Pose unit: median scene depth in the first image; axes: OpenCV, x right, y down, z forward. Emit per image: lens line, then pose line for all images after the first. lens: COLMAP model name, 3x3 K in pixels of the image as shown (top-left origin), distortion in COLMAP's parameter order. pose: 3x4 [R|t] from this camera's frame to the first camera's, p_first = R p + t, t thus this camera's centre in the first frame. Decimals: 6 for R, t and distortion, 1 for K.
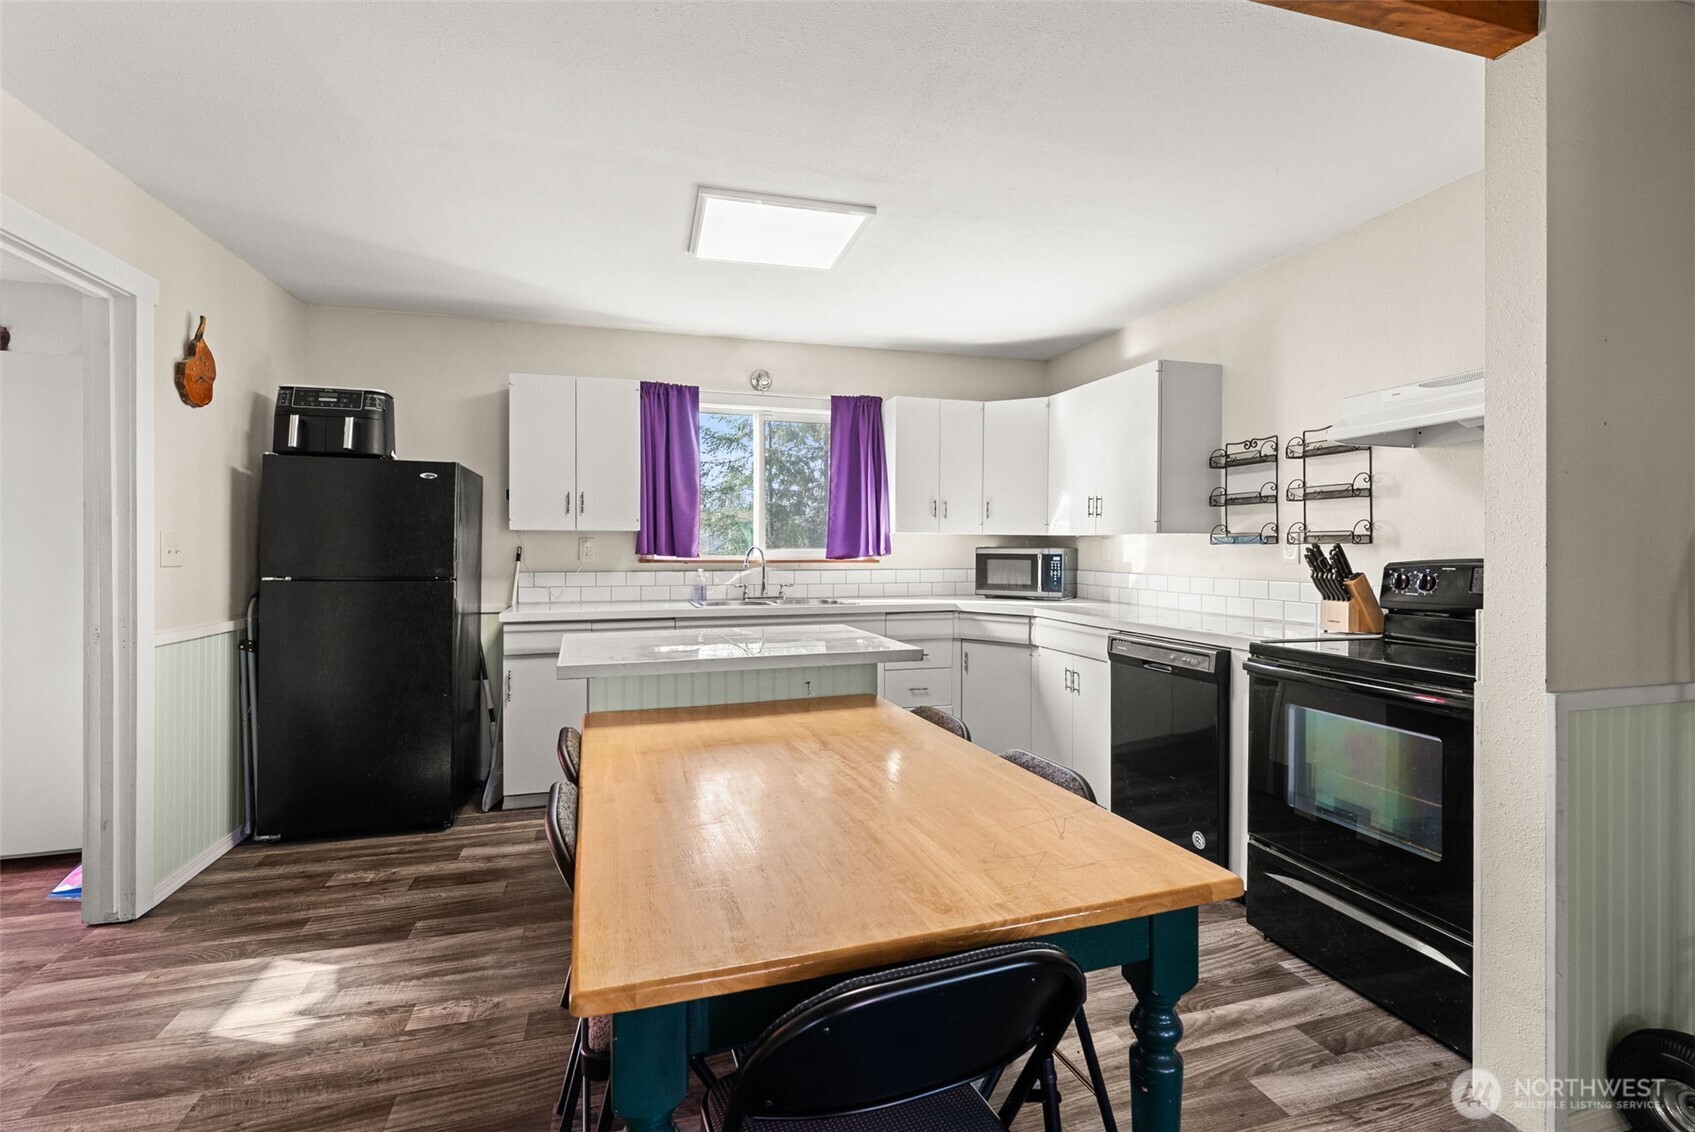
lens RADIAL K [[770.2, 0, 850.1], [0, 770.2, 554.3], [0, 0, 1]] dist [-0.001290, 0.001372]
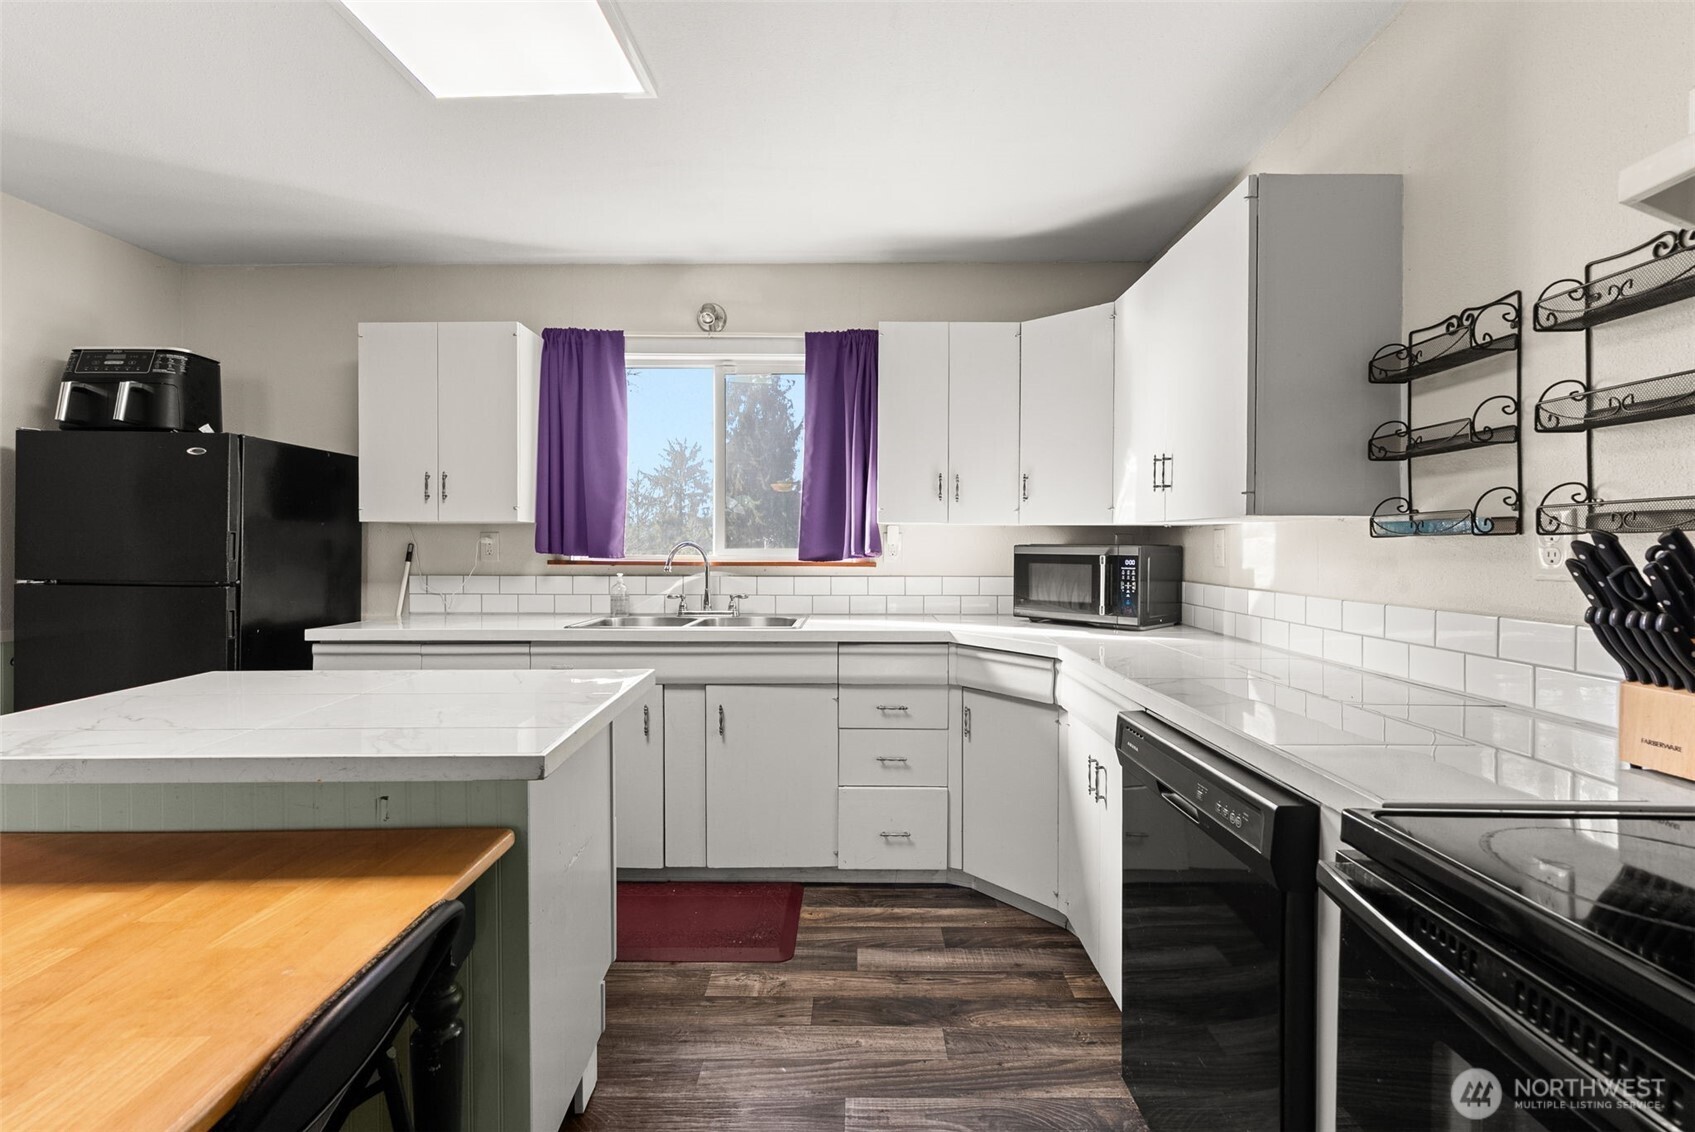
lens RADIAL K [[770.2, 0, 847.4], [0, 770.2, 555.0], [0, 0, 1]] dist [-0.001290, 0.001372]
pose [[0.956296, 0.003861, -0.292375, 0.238806], [-0.003520, 0.999992, 0.001691, -0.000863], [0.292379, -0.000588, 0.956302, 0.351830]]
